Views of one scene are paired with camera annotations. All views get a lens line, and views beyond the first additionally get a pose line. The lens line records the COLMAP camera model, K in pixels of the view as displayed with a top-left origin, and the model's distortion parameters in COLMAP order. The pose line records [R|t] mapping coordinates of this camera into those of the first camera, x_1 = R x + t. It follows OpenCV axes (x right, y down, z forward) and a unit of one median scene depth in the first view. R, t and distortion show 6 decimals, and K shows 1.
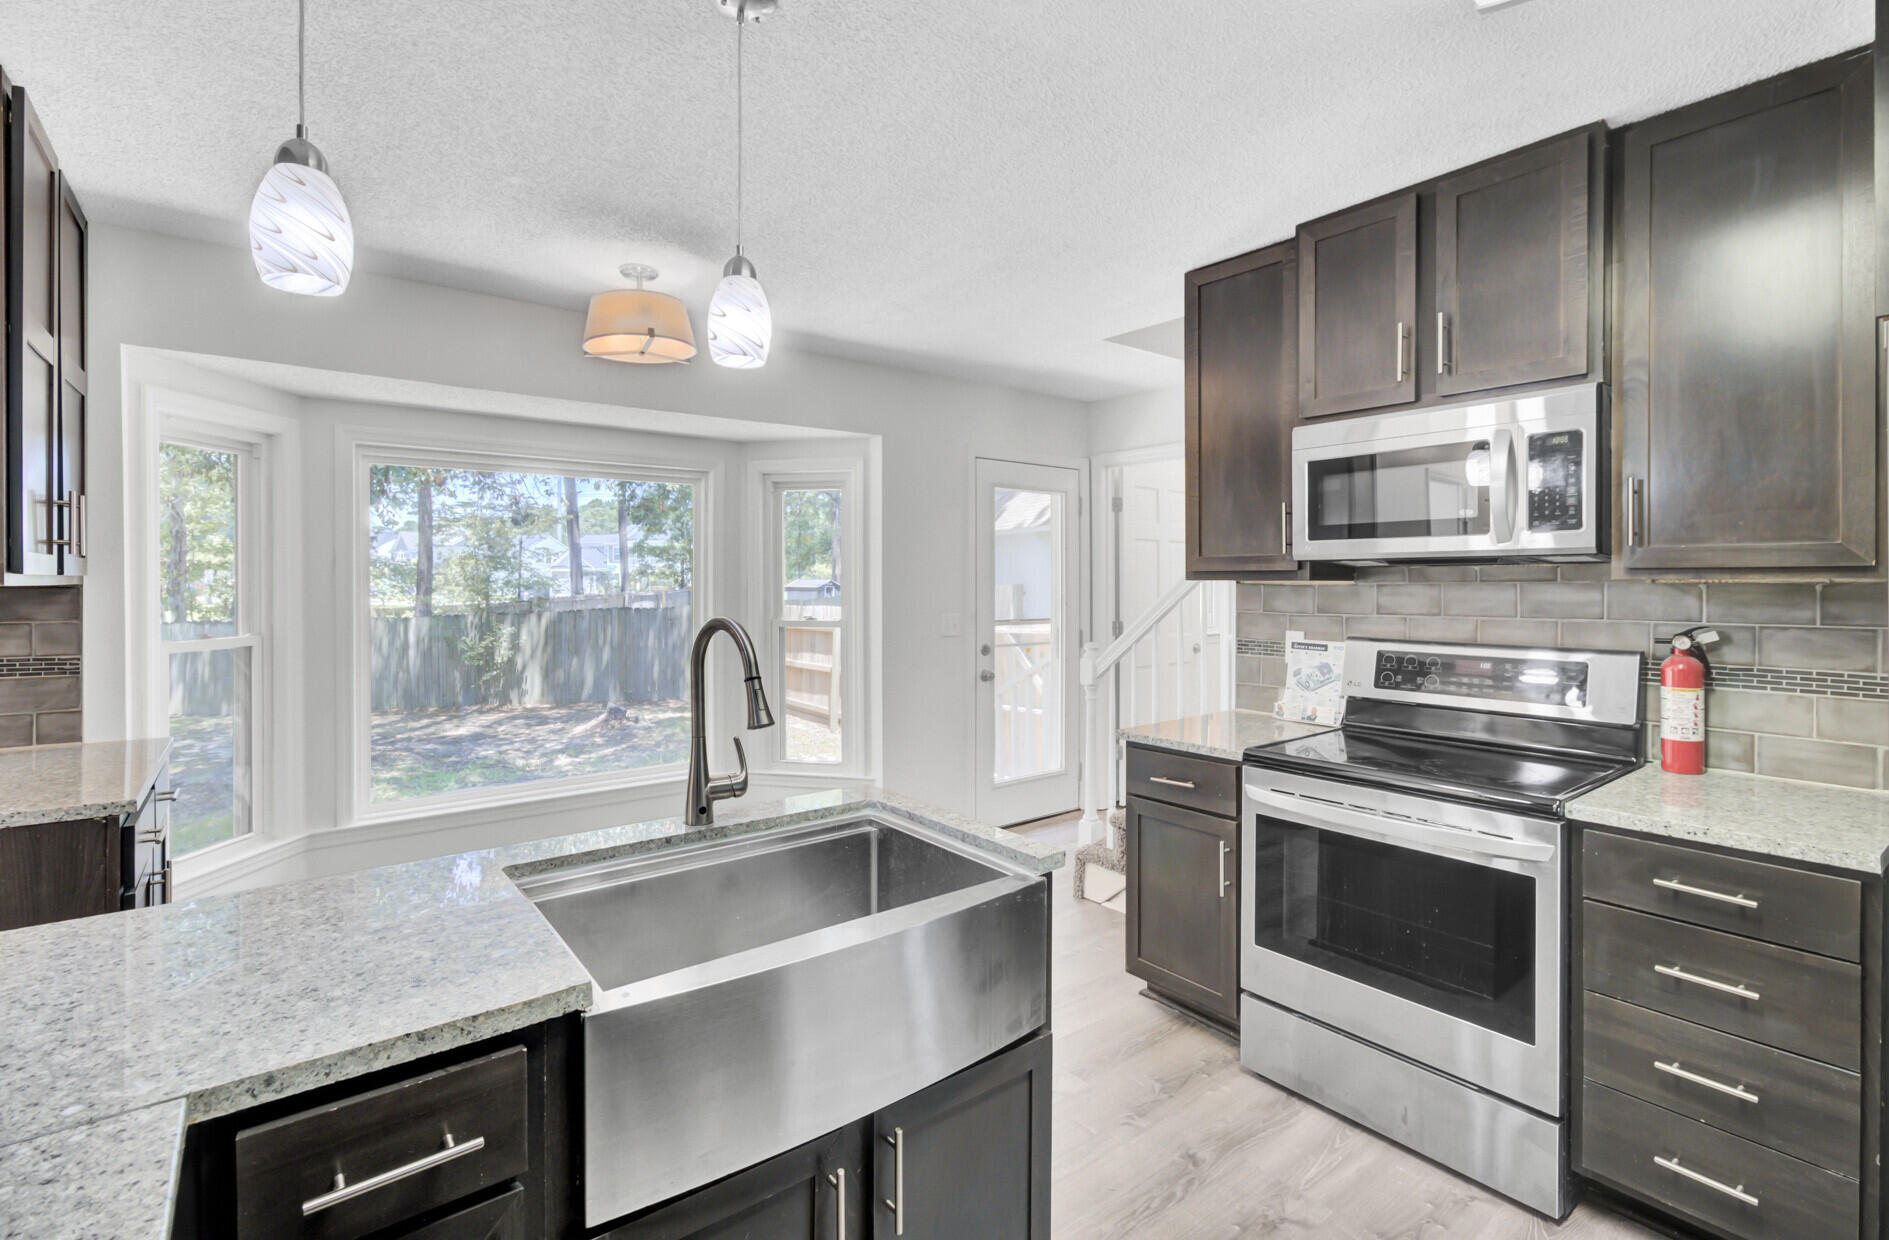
lens RADIAL K [[860.7, 0, 943.7], [0, 860.7, 604.4], [0, 0, 1]] dist [-0.023933, 0.013082]
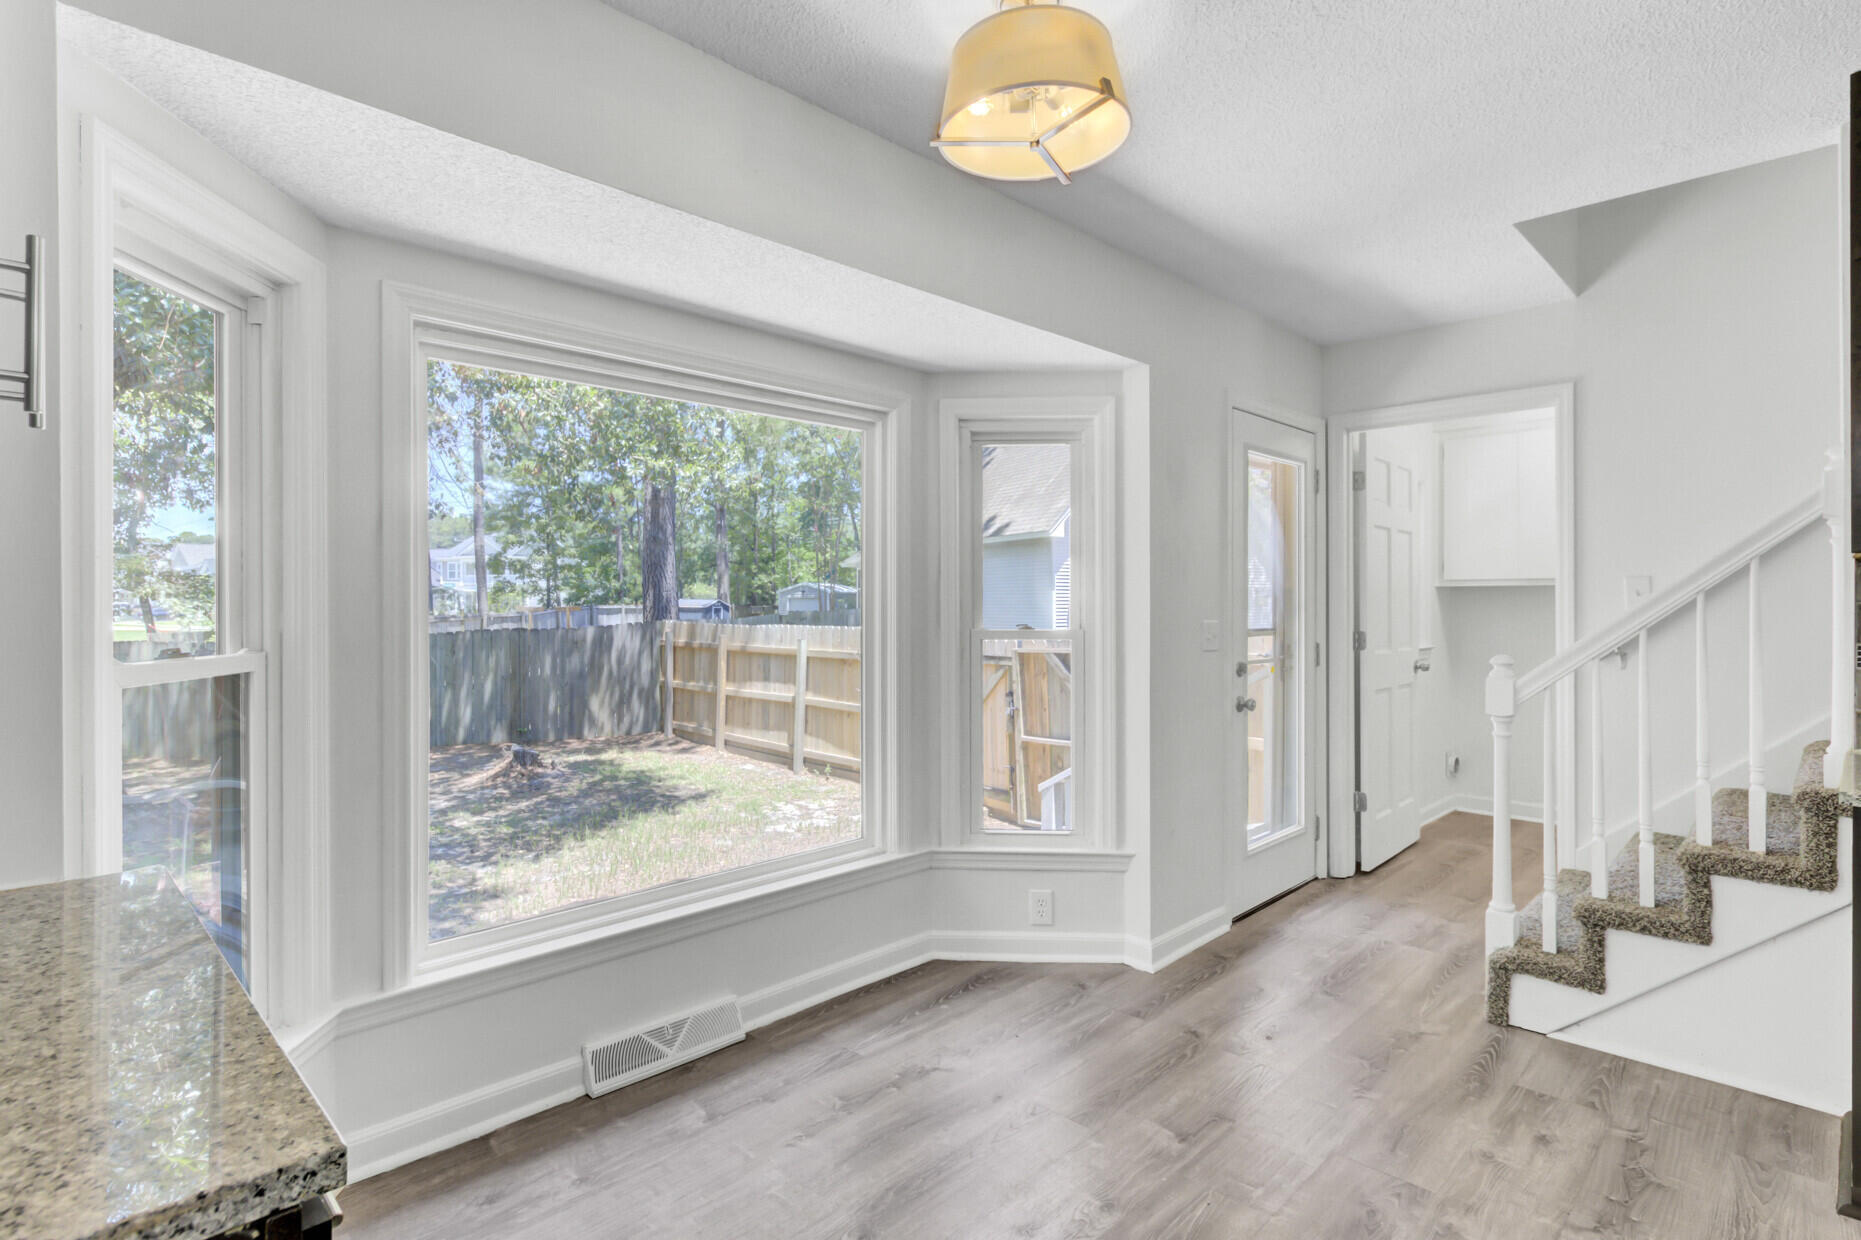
lens RADIAL K [[918.3, 0, 930.5], [0, 918.3, 620.0], [0, 0, 1]] dist [0.000288, -0.000646]
pose [[0.991838, -0.004334, 0.127431, -0.285871], [0.005434, 0.999951, -0.008288, 0.014304], [-0.127389, 0.008913, 0.991813, 0.232299]]
